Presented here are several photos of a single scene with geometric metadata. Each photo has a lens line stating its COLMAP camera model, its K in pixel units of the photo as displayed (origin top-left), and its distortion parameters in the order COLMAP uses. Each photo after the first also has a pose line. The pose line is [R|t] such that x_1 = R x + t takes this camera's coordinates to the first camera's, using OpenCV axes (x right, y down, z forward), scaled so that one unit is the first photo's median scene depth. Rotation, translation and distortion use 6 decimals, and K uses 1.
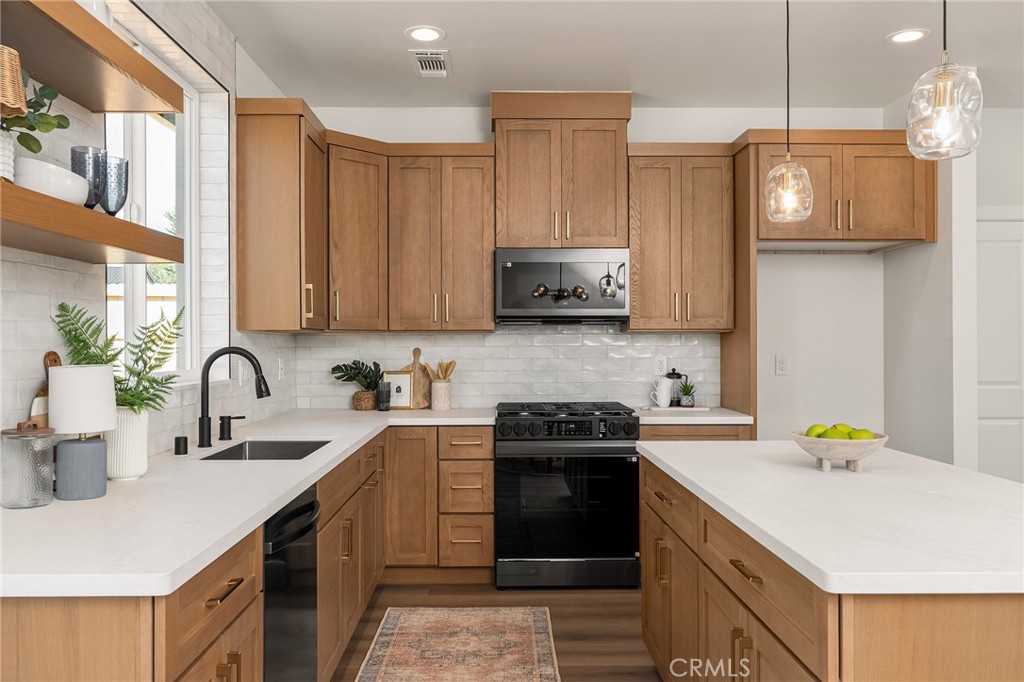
lens RADIAL K [[813.4, 0, 515.7], [0, 813.4, 339.3], [0, 0, 1]] dist [-0.013489, -0.008882]
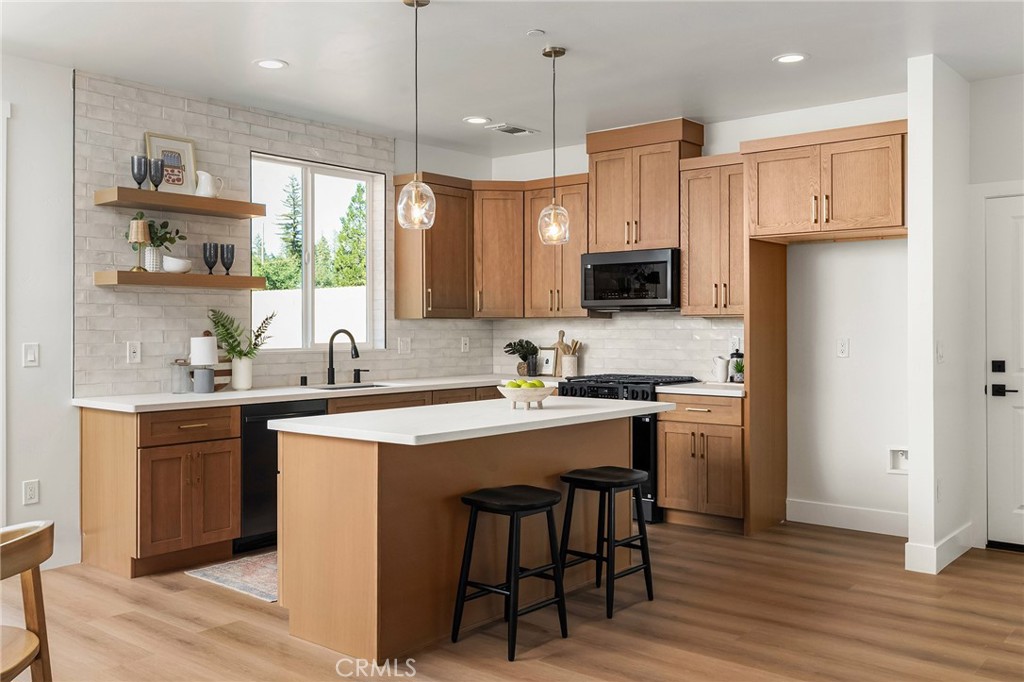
lens RADIAL K [[908.9, 0, 509.3], [0, 908.9, 318.0], [0, 0, 1]] dist [-0.008774, 0.004833]
pose [[0.752941, -0.005221, -0.658067, 0.835238], [0.003010, 0.999985, -0.004489, -0.003345], [0.658081, 0.001400, 0.752946, -0.175073]]
